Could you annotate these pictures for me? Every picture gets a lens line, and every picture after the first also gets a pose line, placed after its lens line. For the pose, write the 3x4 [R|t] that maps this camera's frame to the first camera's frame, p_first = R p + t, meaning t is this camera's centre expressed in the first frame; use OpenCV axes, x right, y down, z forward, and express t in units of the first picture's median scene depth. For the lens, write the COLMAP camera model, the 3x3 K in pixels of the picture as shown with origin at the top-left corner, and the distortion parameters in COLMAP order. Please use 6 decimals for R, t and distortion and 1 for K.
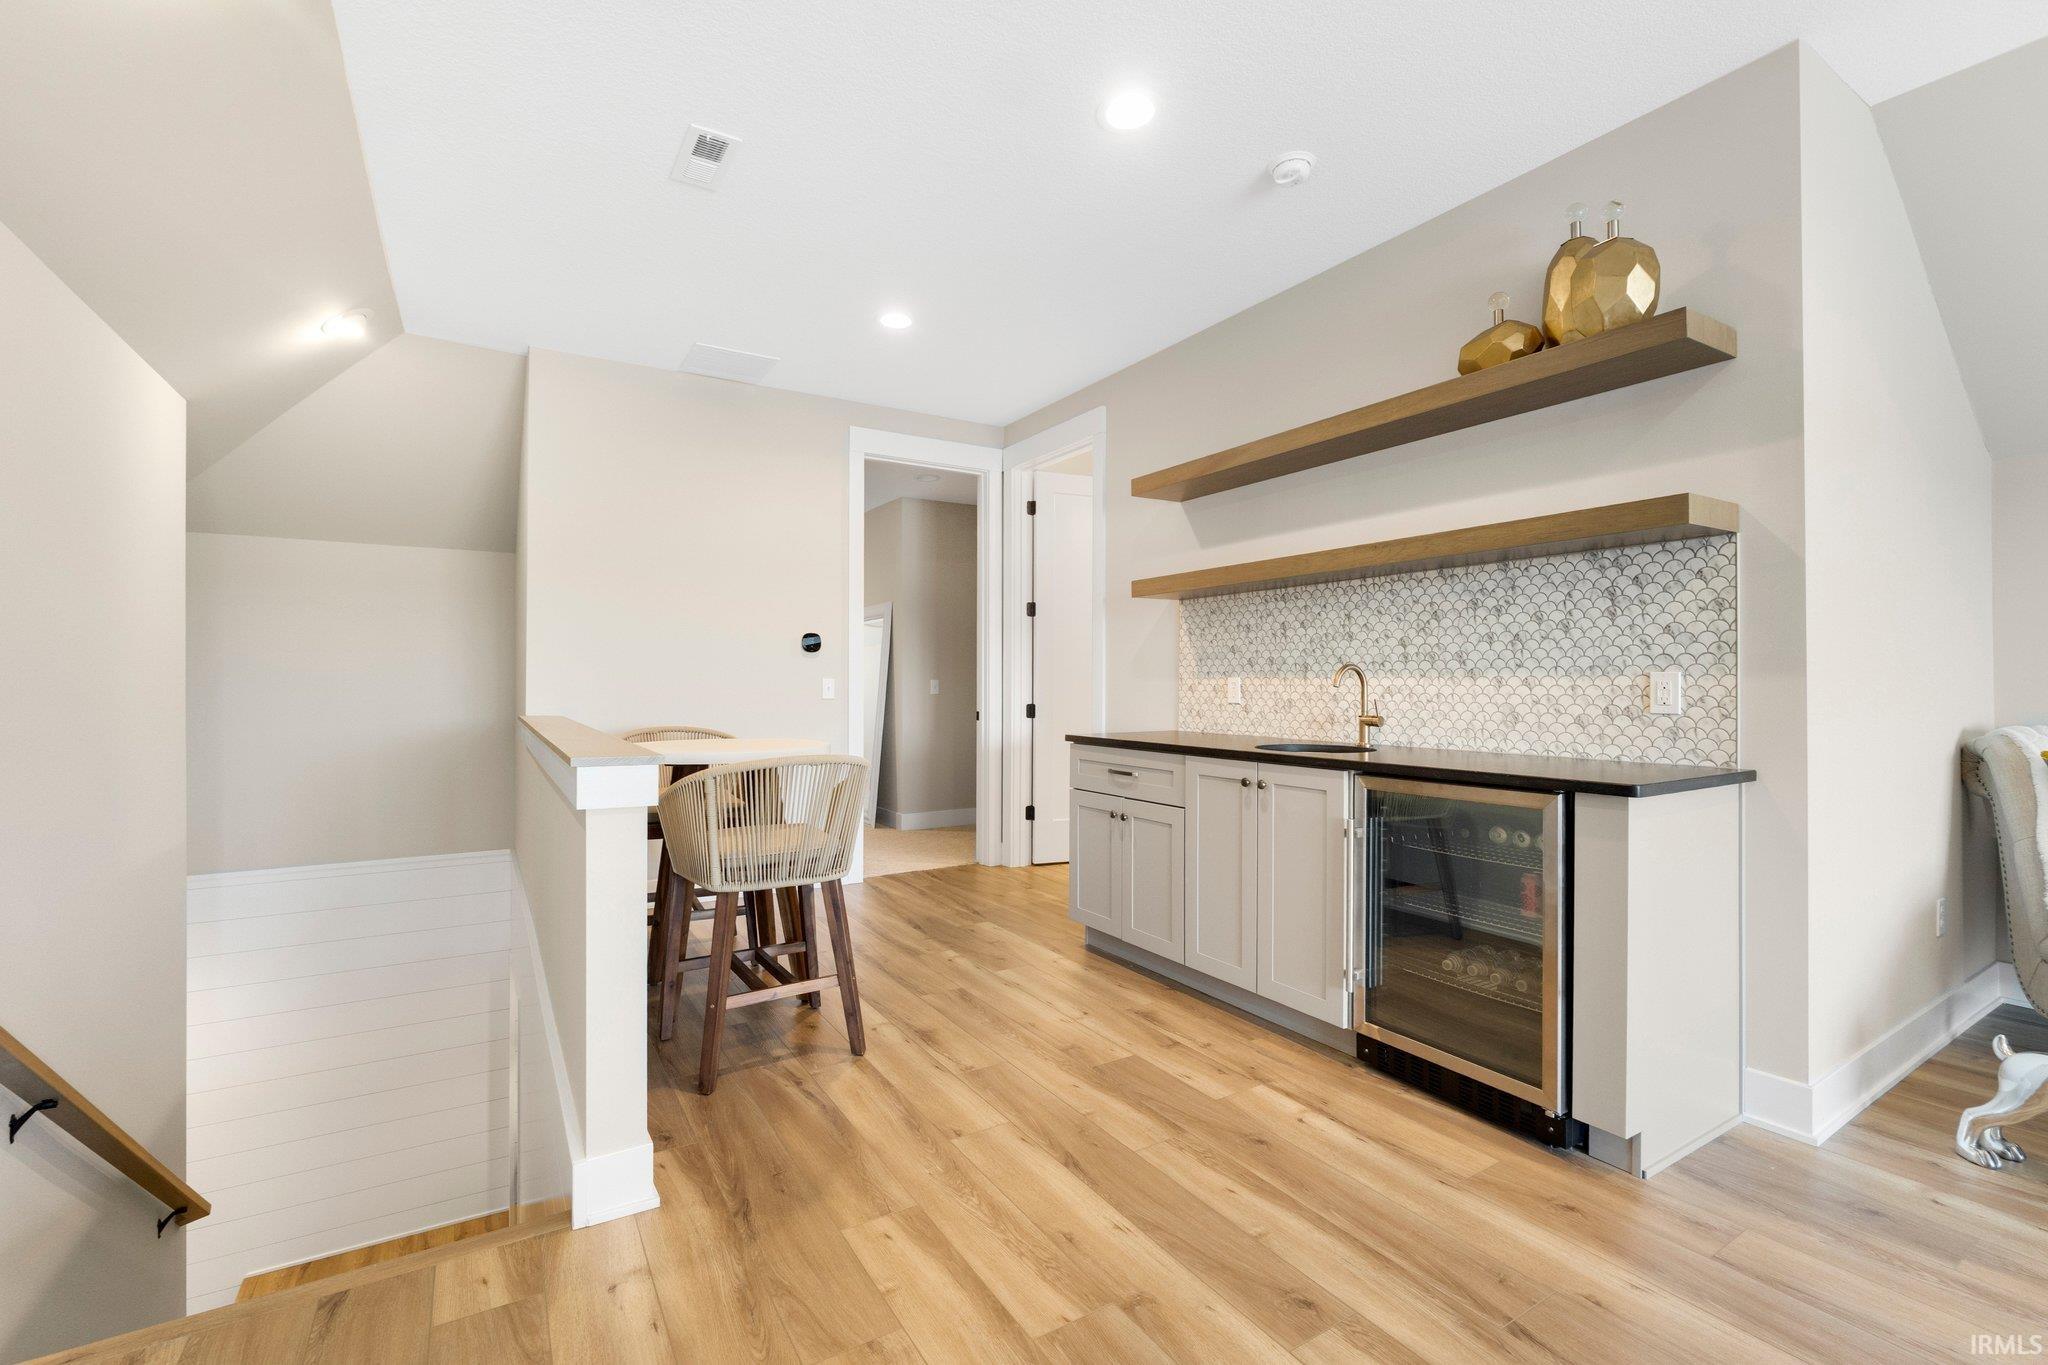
lens RADIAL K [[885.8, 0, 1009.6], [0, 885.8, 683.5], [0, 0, 1]] dist [-0.003090, -0.000113]
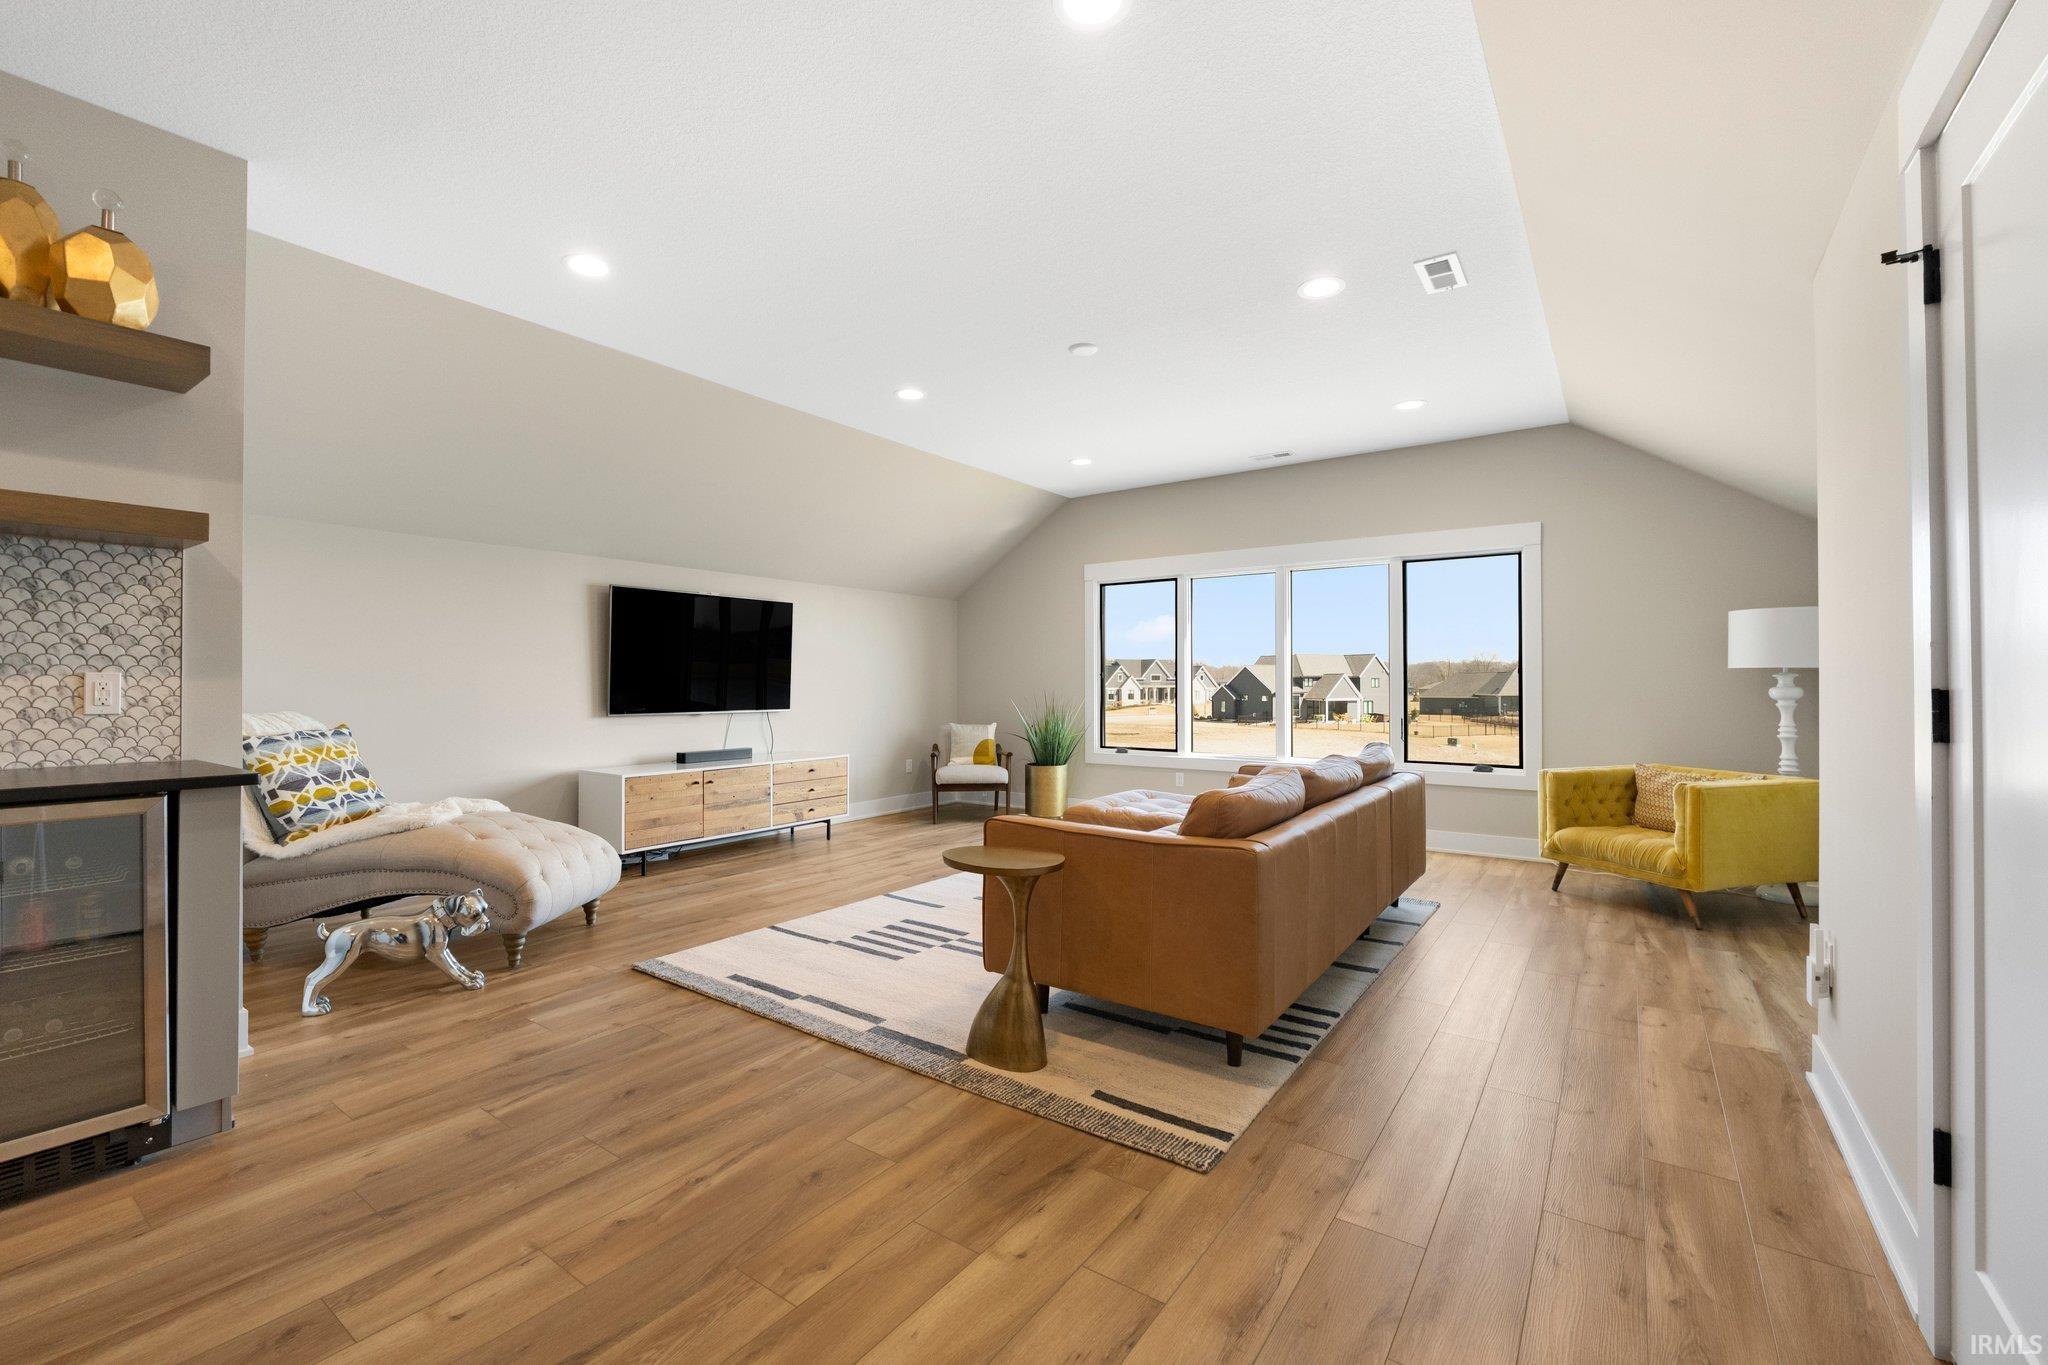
lens RADIAL K [[885.8, 0, 1010.6], [0, 885.8, 680.7], [0, 0, 1]] dist [-0.003090, -0.000113]
pose [[-0.402038, 0.002497, 0.915620, -0.597595], [-0.003553, 0.999984, -0.004287, -0.003264], [-0.915616, -0.004977, -0.402023, 0.468079]]
